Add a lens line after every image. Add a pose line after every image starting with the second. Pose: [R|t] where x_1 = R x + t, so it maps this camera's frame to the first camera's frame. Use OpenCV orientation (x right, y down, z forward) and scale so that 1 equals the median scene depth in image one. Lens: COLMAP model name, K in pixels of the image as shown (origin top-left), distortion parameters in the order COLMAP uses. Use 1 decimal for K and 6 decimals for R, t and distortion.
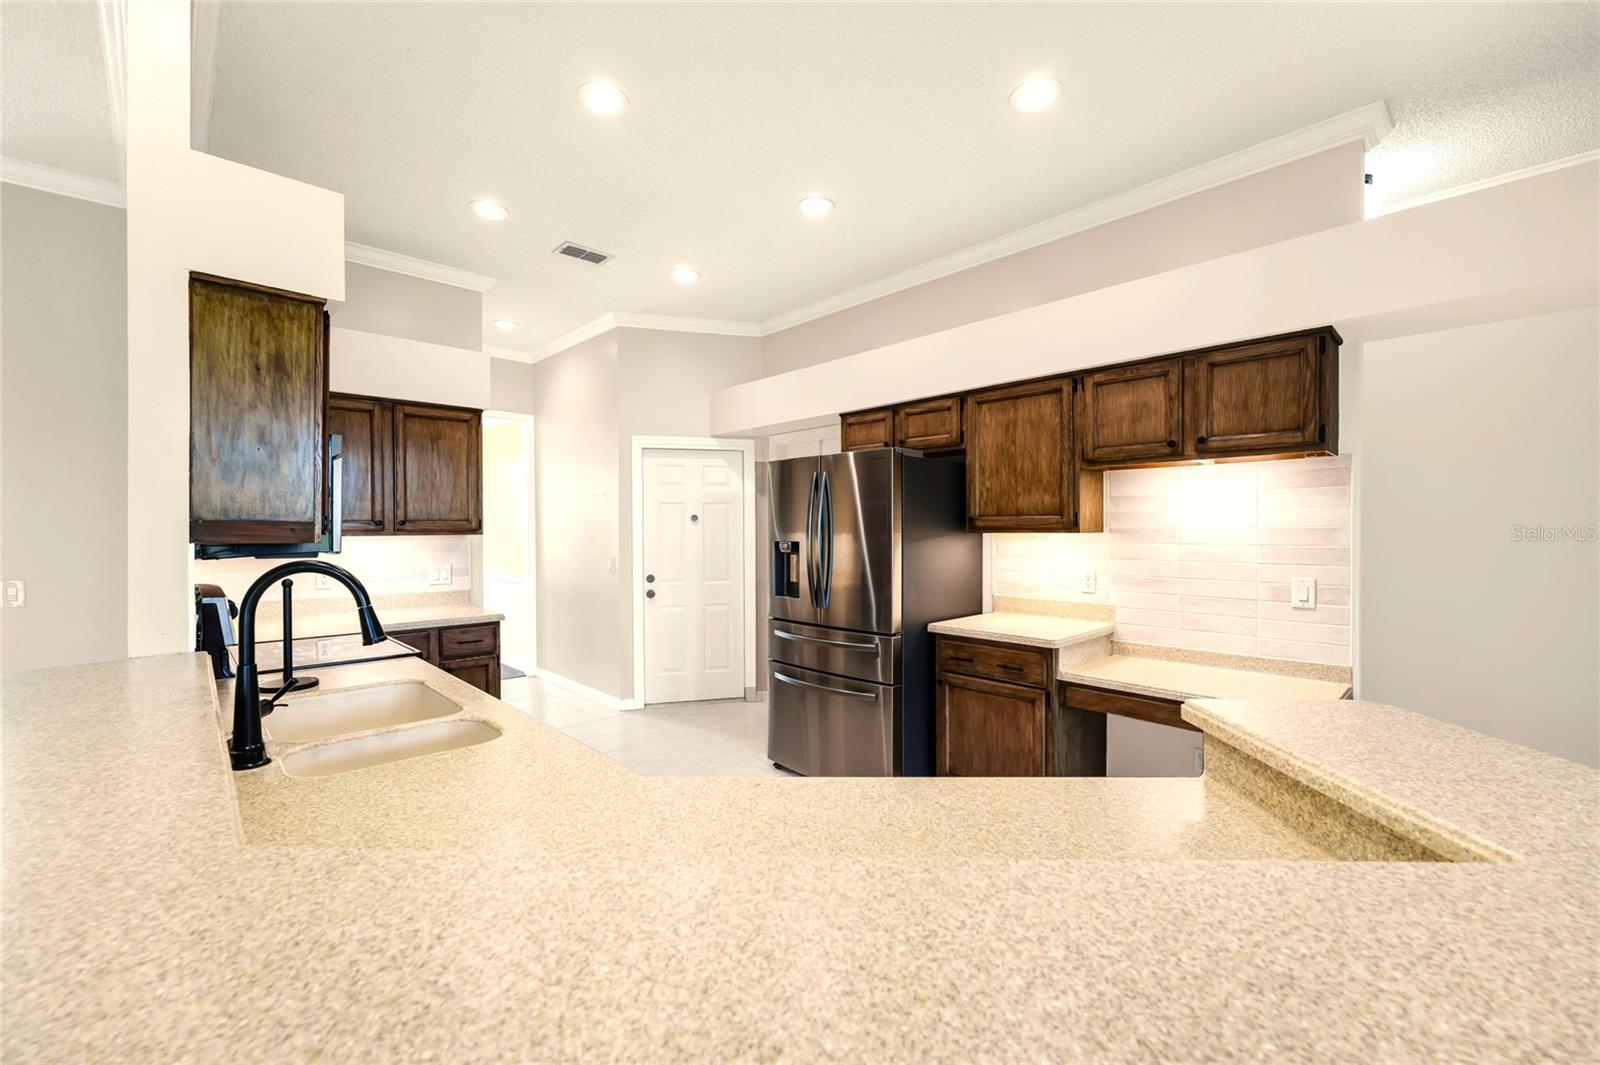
lens RADIAL K [[661.7, 0, 809.5], [0, 661.7, 533.7], [0, 0, 1]] dist [-0.000376, -0.000075]
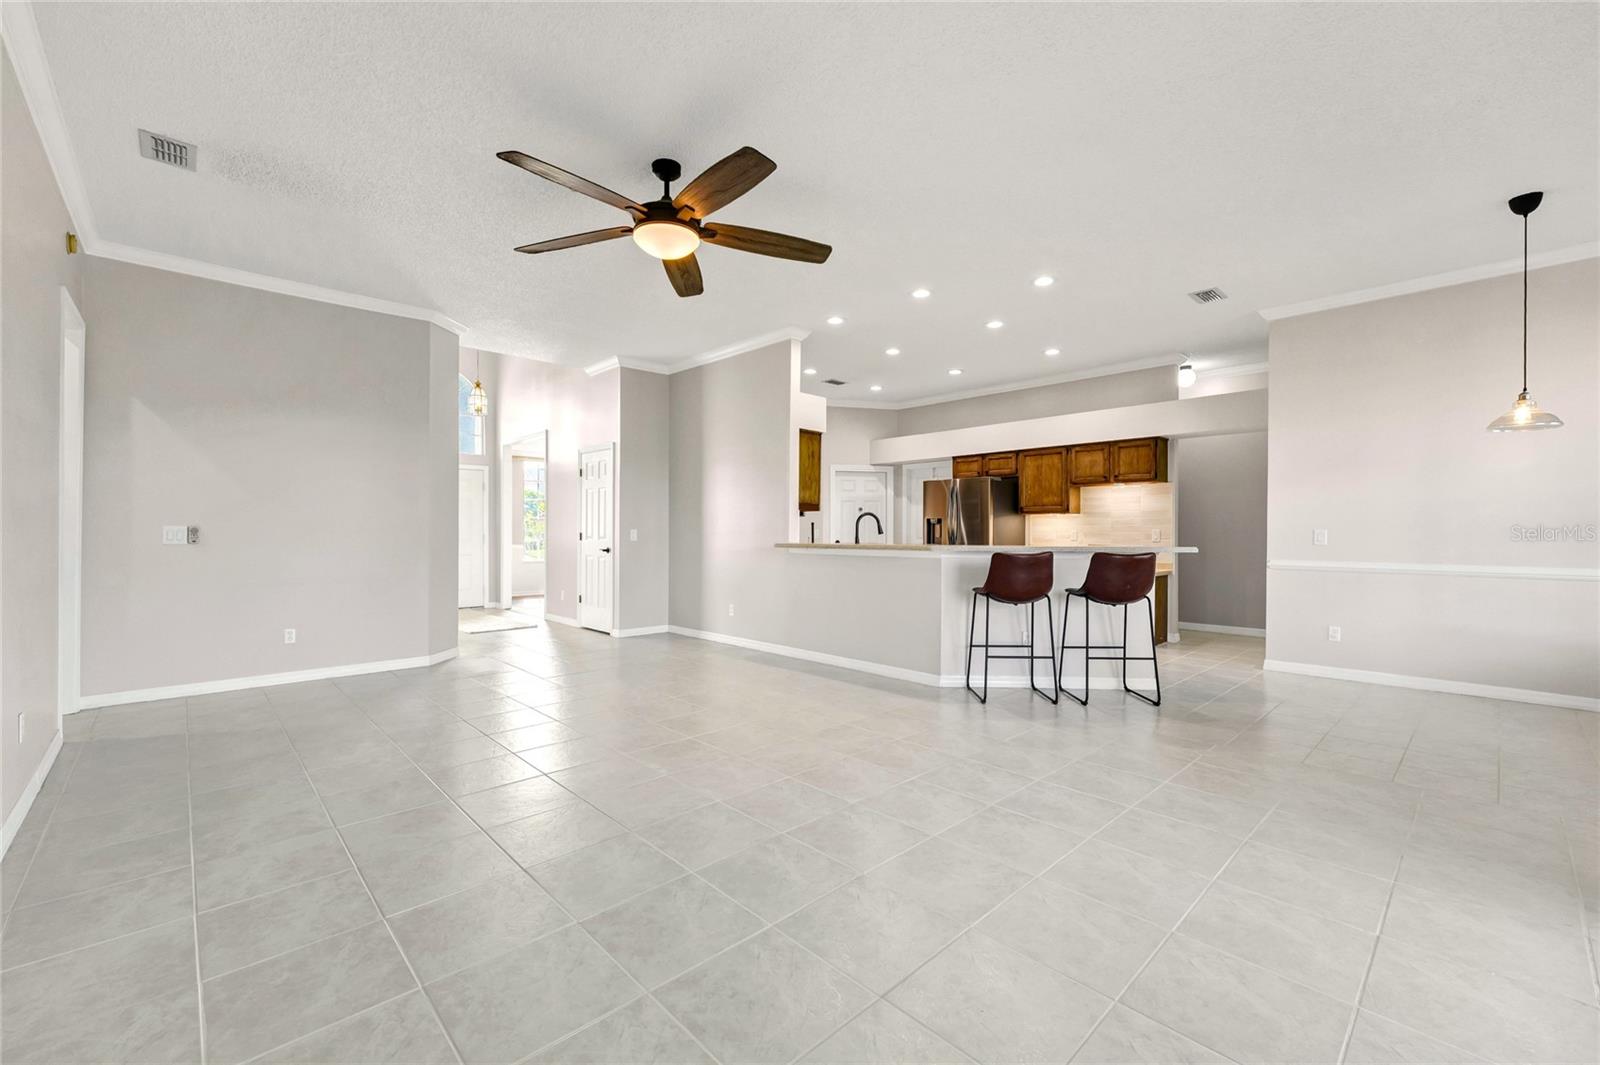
lens RADIAL K [[670.4, 0, 806.1], [0, 670.4, 531.4], [0, 0, 1]] dist [0.000353, 0.000041]
pose [[0.999924, 0.006259, -0.010601, -0.480625], [-0.006363, 0.999932, -0.009809, 0.087941], [0.010539, 0.009875, 0.999896, -1.331607]]
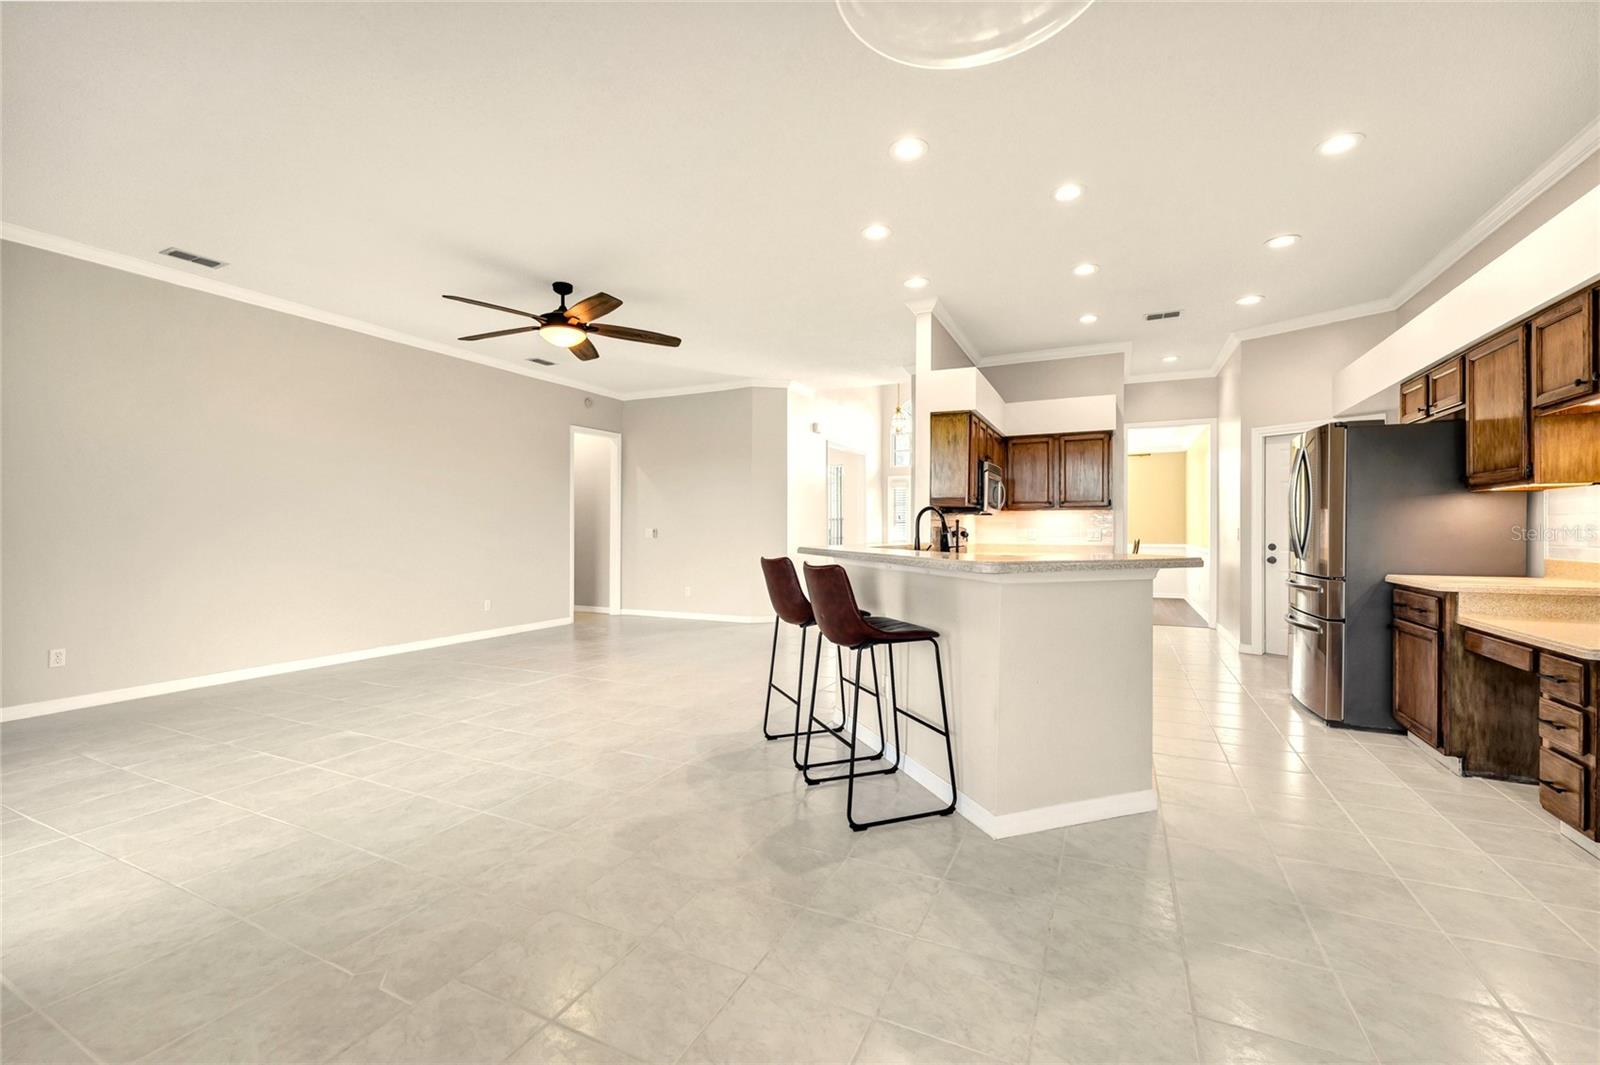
lens RADIAL K [[654.2, 0, 784.1], [0, 654.2, 533.6], [0, 0, 1]] dist [-0.000218, 0.000131]
pose [[0.333454, 0.008615, -0.942727, 0.883363], [-0.009368, 0.999939, 0.005824, 0.071044], [0.942720, 0.006890, 0.333514, -0.321119]]
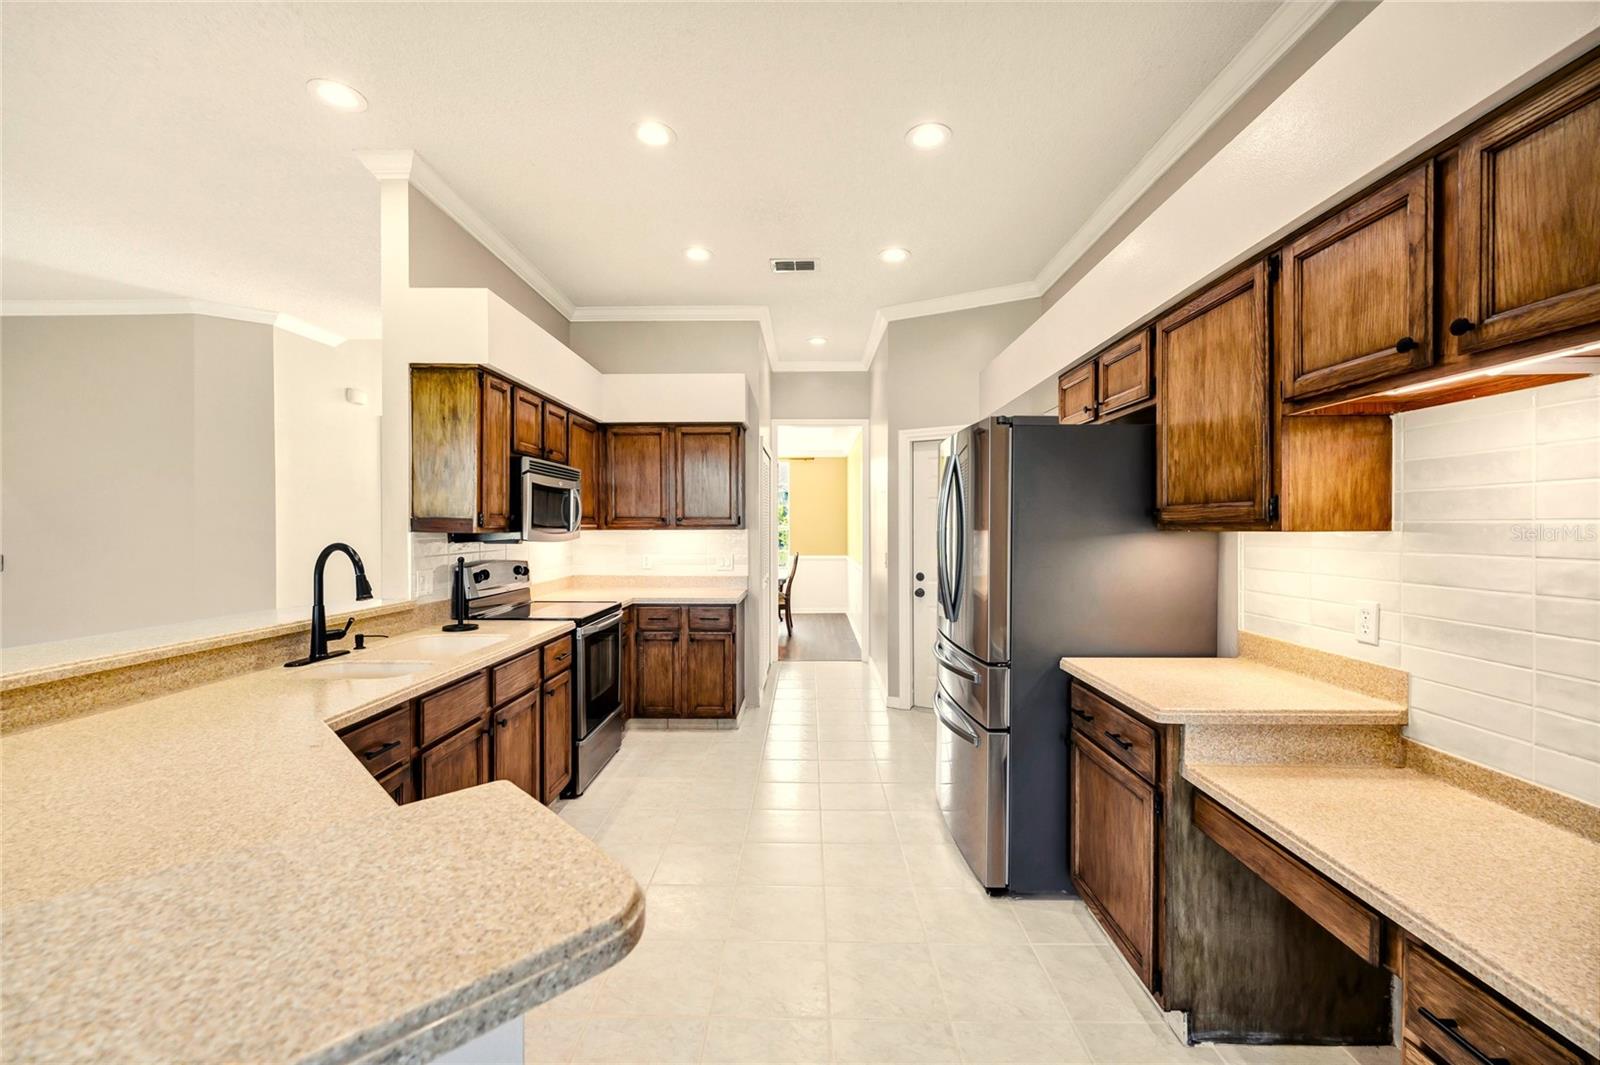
lens RADIAL K [[662.0, 0, 786.4], [0, 662.0, 535.2], [0, 0, 1]] dist [-0.002099, -0.000093]
pose [[0.700493, 0.012144, -0.713556, 0.483081], [-0.007906, 0.999926, 0.009256, 0.000117], [0.713616, -0.000843, 0.700537, 0.290960]]
